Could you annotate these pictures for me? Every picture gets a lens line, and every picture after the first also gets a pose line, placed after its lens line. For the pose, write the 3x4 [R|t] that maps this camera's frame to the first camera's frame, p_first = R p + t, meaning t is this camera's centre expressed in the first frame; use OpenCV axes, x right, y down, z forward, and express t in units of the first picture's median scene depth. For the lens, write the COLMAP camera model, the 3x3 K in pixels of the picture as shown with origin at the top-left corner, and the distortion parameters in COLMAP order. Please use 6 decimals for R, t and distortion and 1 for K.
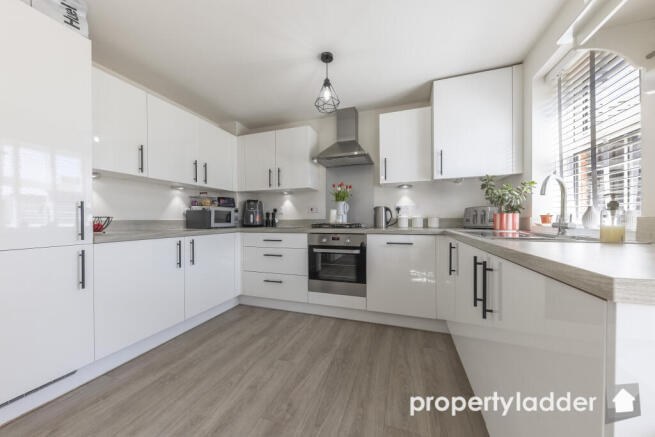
lens RADIAL K [[226.2, 0, 328.2], [0, 226.2, 224.1], [0, 0, 1]] dist [0.000994, 0.000000]
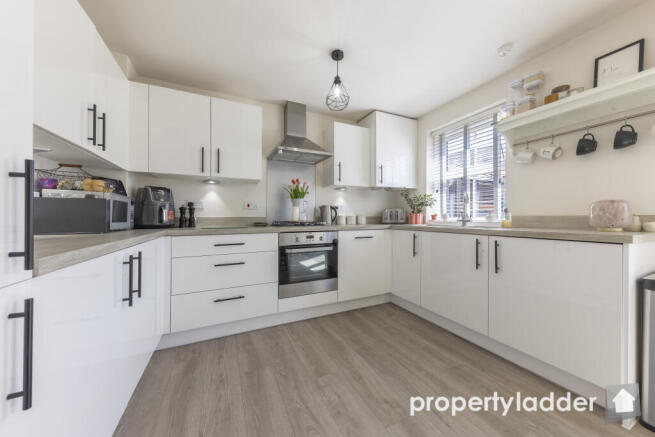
lens RADIAL K [[225.2, 0, 327.1], [0, 225.2, 220.0], [0, 0, 1]] dist [0.001099, -0.000134]
pose [[0.720019, -0.003440, 0.693945, -0.581074], [0.012567, 0.999888, -0.008082, 0.001100], [-0.693840, 0.014540, 0.719982, 0.253766]]
